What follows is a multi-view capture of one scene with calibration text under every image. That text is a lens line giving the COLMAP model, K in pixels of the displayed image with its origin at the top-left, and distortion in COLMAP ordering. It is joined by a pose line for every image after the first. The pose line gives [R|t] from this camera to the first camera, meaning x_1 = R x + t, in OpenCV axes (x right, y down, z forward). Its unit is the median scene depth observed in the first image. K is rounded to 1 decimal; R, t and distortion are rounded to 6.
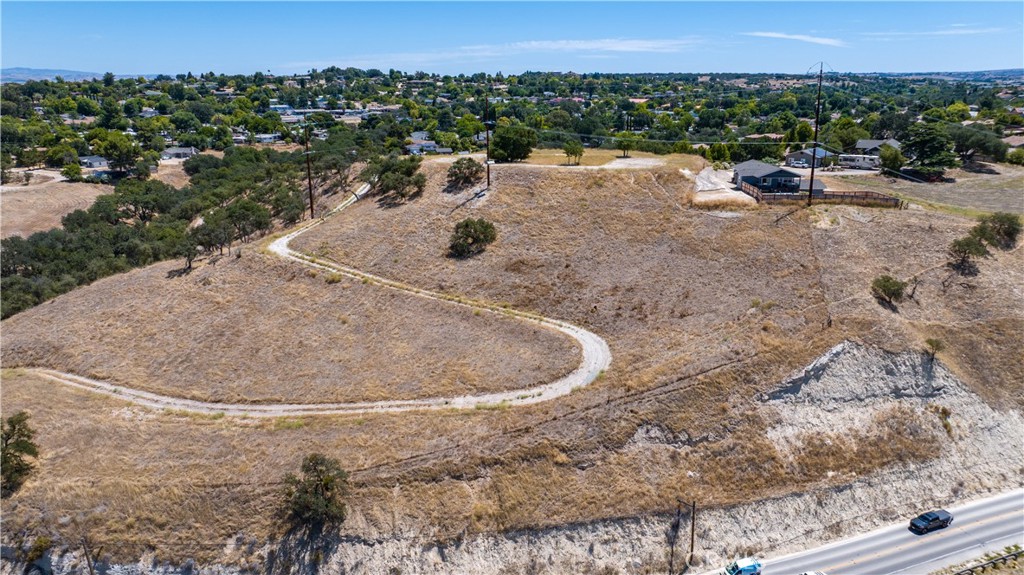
lens RADIAL K [[719.5, 0, 518.0], [0, 719.5, 286.0], [0, 0, 1]] dist [-0.029470, 0.023912]
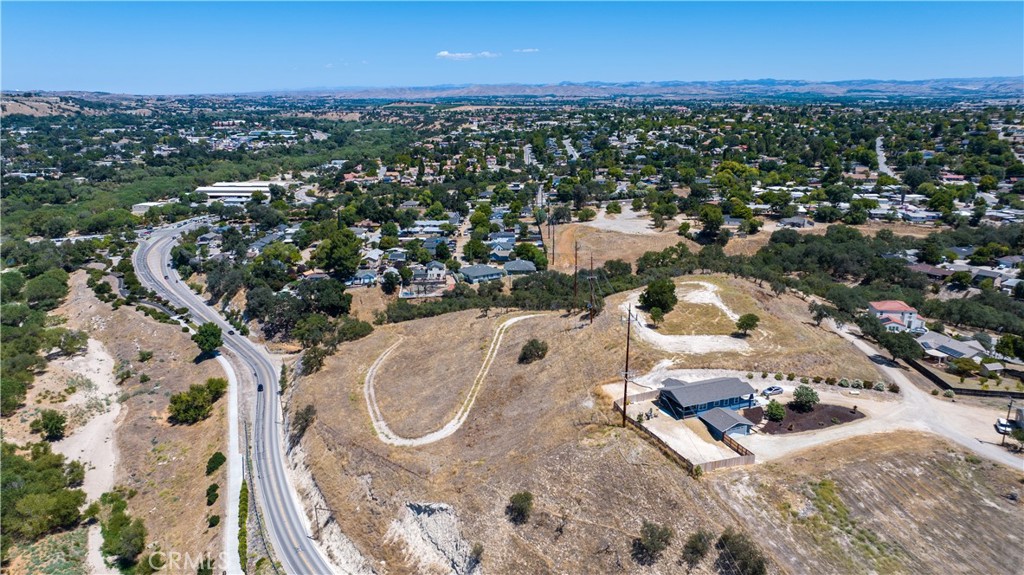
lens RADIAL K [[719.5, 0, 518.0], [0, 719.5, 286.0], [0, 0, 1]] dist [-0.029470, 0.023912]
pose [[0.338559, 0.249046, -0.907388, 1.245814], [-0.255416, 0.952454, 0.166116, -0.440643], [0.905616, 0.175522, 0.386072, 0.397331]]
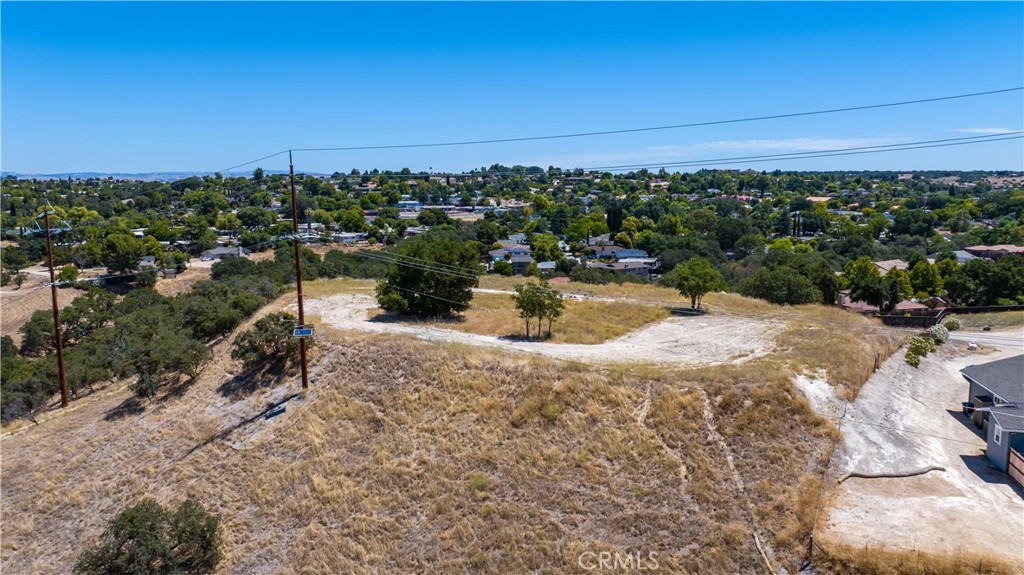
lens RADIAL K [[719.5, 0, 518.0], [0, 719.5, 286.0], [0, 0, 1]] dist [-0.029470, 0.023912]
pose [[0.969205, 0.034880, -0.243774, 0.198499], [-0.066737, 0.990076, -0.123672, -0.173926], [0.237041, 0.136133, 0.961915, 0.707384]]
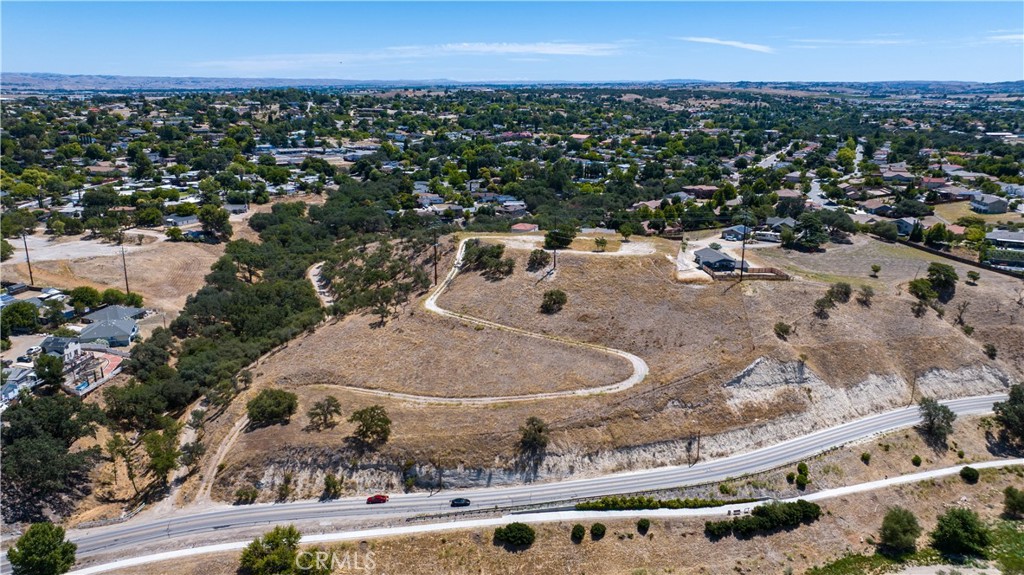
lens RADIAL K [[732.9, 0, 515.8], [0, 732.9, 287.4], [0, 0, 1]] dist [-0.013140, -0.002375]
pose [[0.994312, -0.019239, 0.104754, -0.350793], [0.020047, 0.999777, -0.006669, -0.093342], [-0.104603, 0.008731, 0.994476, -0.774493]]
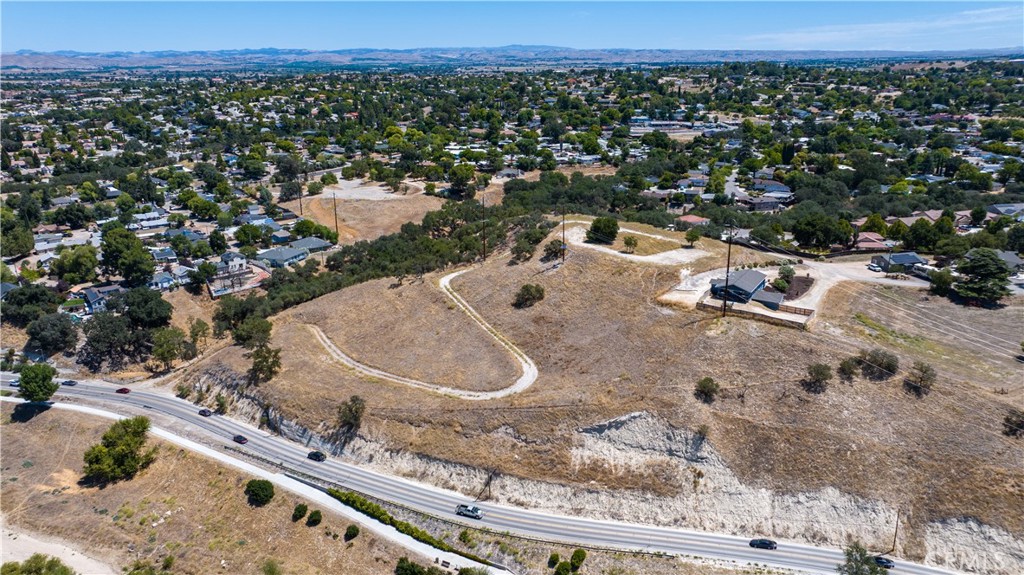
lens RADIAL K [[724.0, 0, 517.8], [0, 724.0, 285.4], [0, 0, 1]] dist [-0.011751, 0.005454]
pose [[0.834216, 0.163175, -0.526743, 0.785250], [-0.146950, 0.986457, 0.072858, -0.210450], [0.531498, 0.016626, 0.846897, -0.395336]]
